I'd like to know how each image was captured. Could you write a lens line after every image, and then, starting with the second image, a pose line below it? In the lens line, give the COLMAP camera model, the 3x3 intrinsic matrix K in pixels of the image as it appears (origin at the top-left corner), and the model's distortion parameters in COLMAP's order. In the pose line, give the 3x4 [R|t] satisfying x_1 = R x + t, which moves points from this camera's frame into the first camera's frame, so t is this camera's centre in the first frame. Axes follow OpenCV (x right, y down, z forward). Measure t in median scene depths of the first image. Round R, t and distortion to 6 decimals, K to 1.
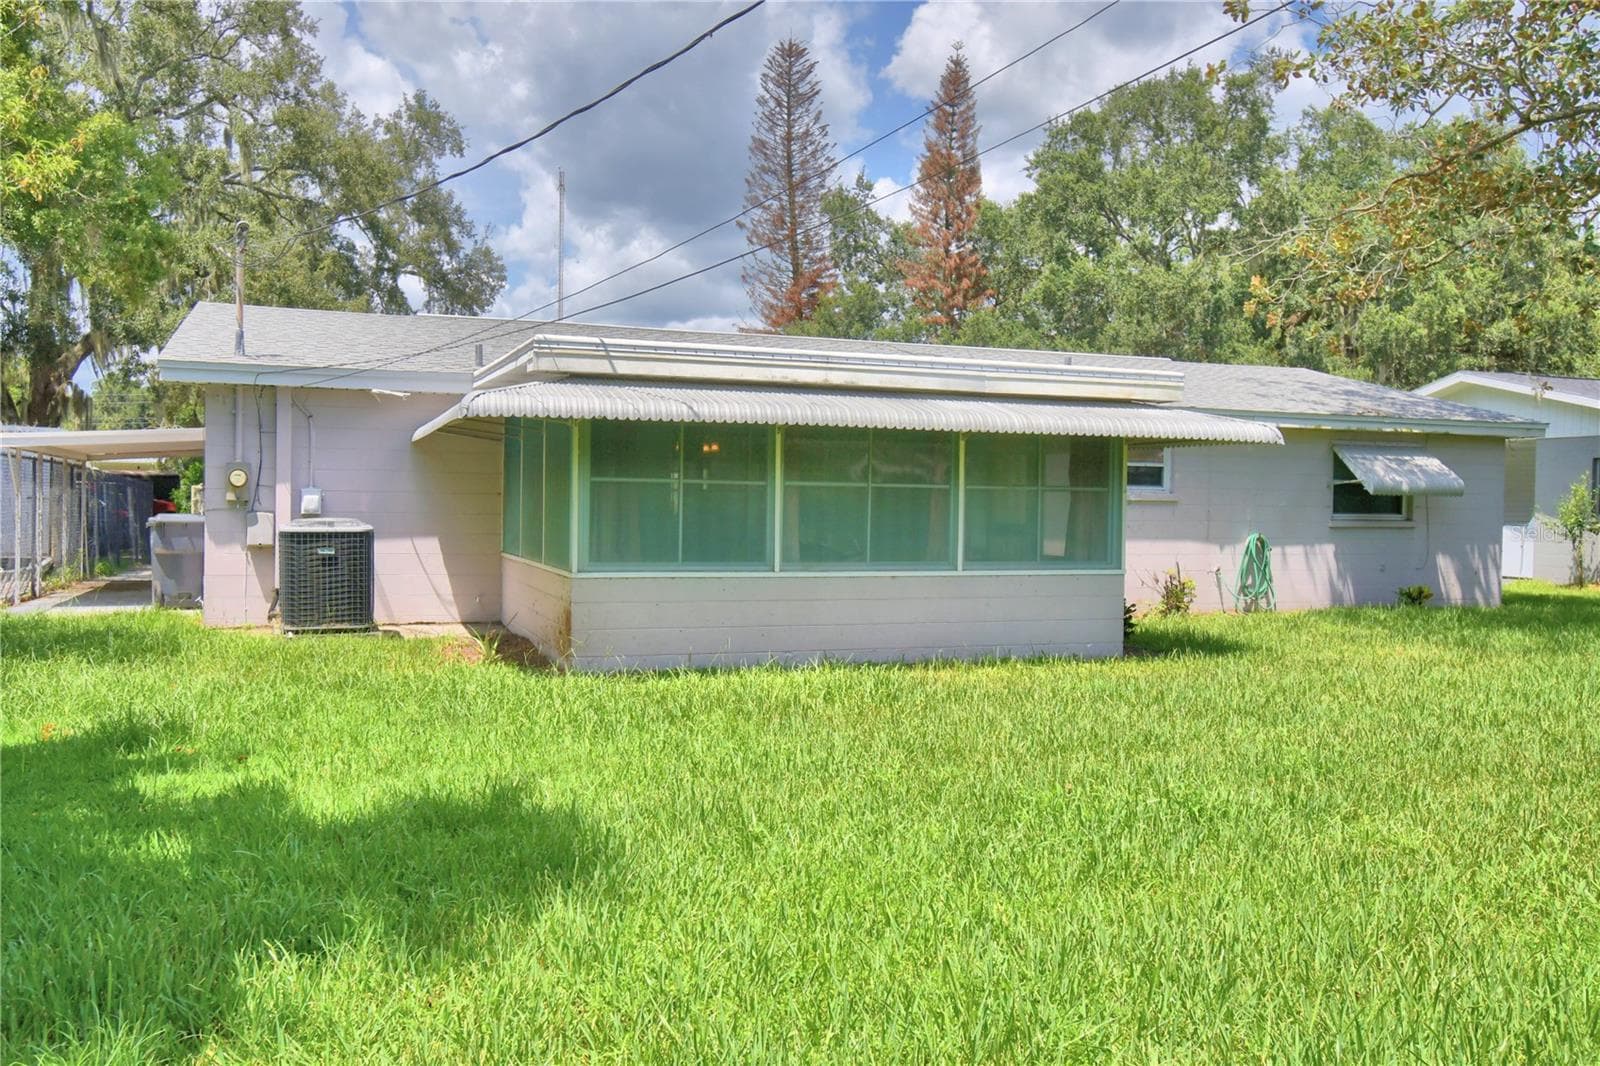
lens RADIAL K [[1315.0, 0, 800.0], [0, 1315.0, 533.0], [0, 0, 1]] dist [-0.004028, -0.011966]
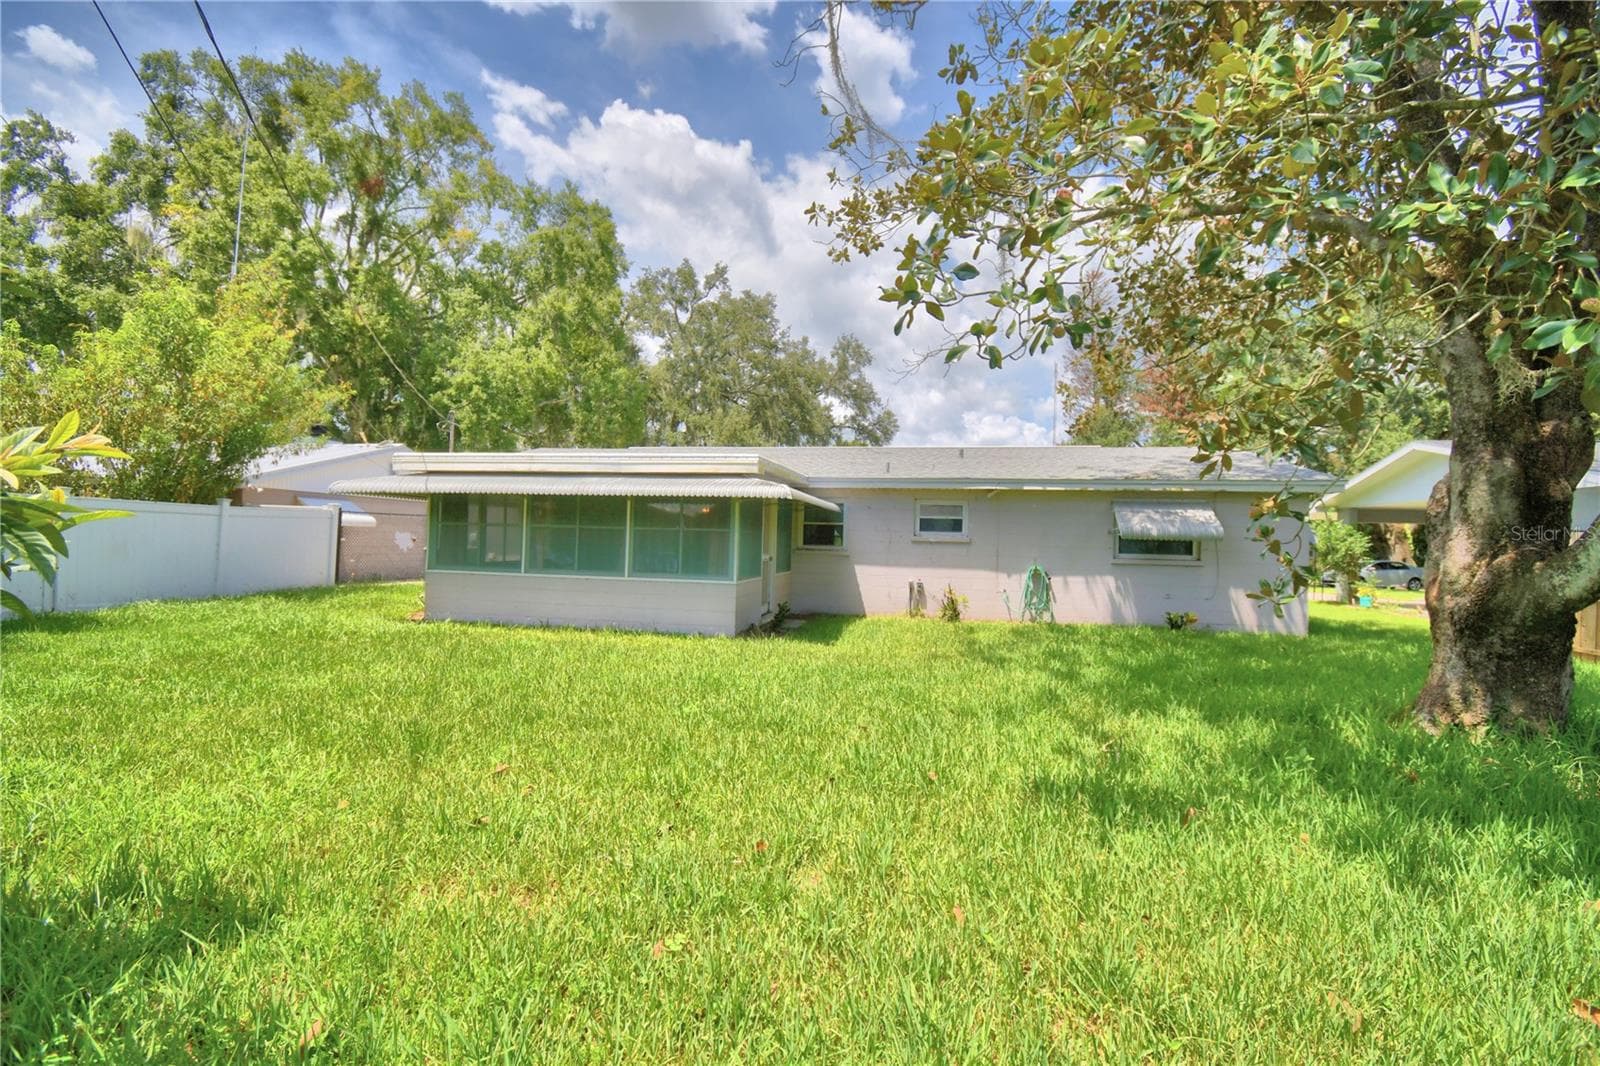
lens RADIAL K [[698.1, 0, 800.0], [0, 698.1, 533.0], [0, 0, 1]] dist [-0.004554, -0.013472]
pose [[0.855606, 0.001599, -0.517624, 0.650694], [-0.024084, 0.999035, -0.036723, -0.002006], [0.517066, 0.043887, 0.854819, 0.296105]]
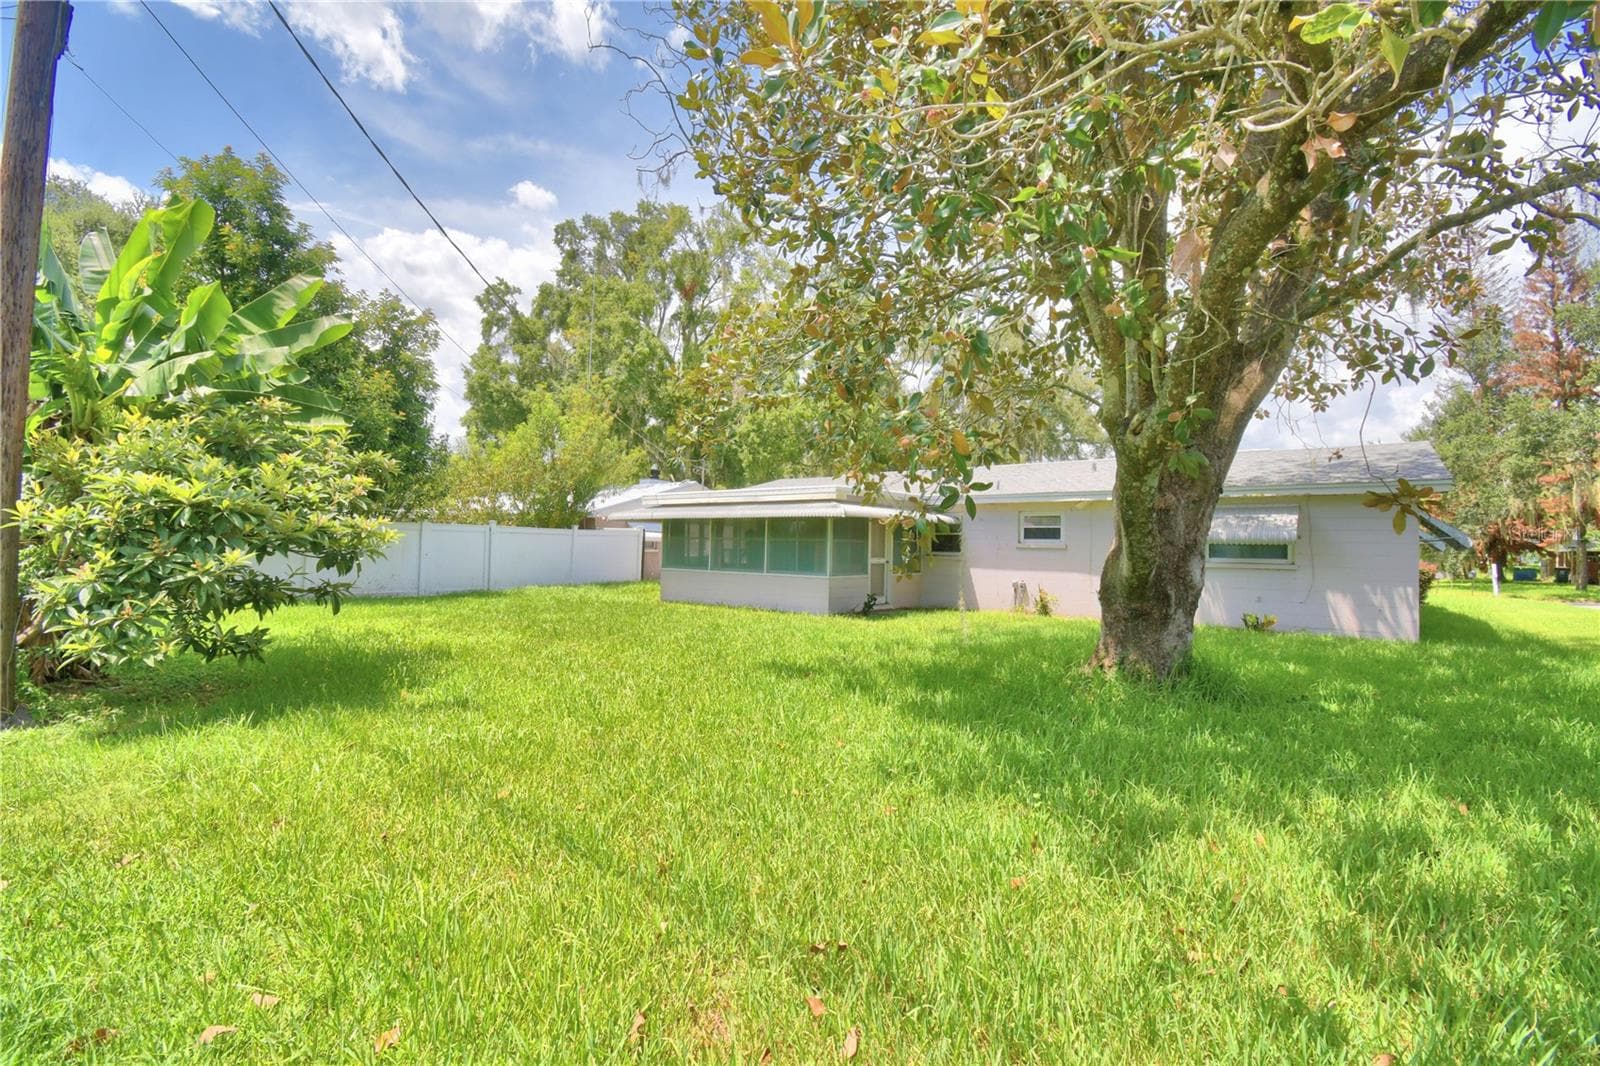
lens RADIAL K [[698.7, 0, 798.3], [0, 698.7, 529.5], [0, 0, 1]] dist [0.021542, -0.029506]
pose [[0.520104, -0.025833, -0.853712, 1.075467], [-0.028574, 0.998457, -0.047621, 0.004964], [0.853625, 0.049161, 0.518563, 0.311642]]
